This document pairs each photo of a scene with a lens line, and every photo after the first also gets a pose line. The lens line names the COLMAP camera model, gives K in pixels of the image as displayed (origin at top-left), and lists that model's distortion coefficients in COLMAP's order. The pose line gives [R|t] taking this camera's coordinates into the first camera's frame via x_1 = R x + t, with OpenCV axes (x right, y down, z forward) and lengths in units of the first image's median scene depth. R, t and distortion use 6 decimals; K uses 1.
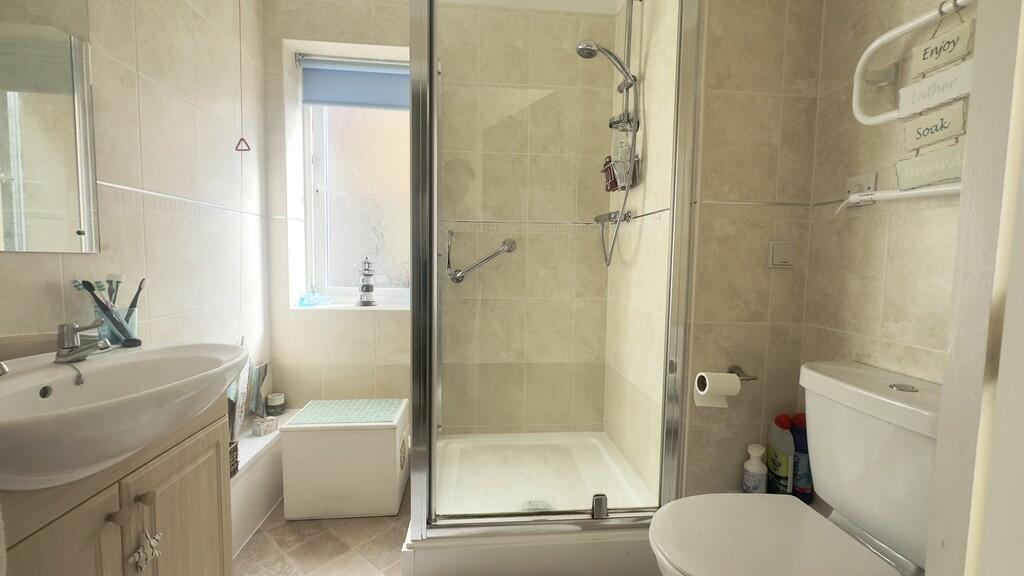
lens RADIAL K [[406.8, 0, 512.0], [0, 406.8, 288.0], [0, 0, 1]] dist [-0.003103, -0.000337]
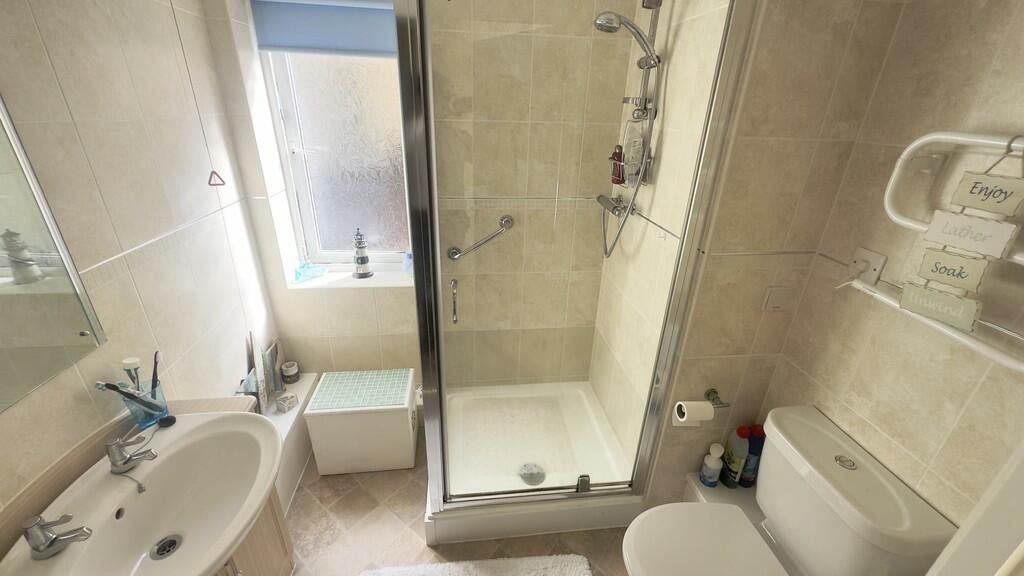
lens RADIAL K [[406.8, 0, 512.0], [0, 406.8, 288.0], [0, 0, 1]] dist [-0.003103, -0.000337]
pose [[0.999310, 0.000270, 0.037132, -0.038075], [-0.013046, 0.938781, 0.344266, -0.363625], [-0.034766, -0.344513, 0.938138, 0.048608]]
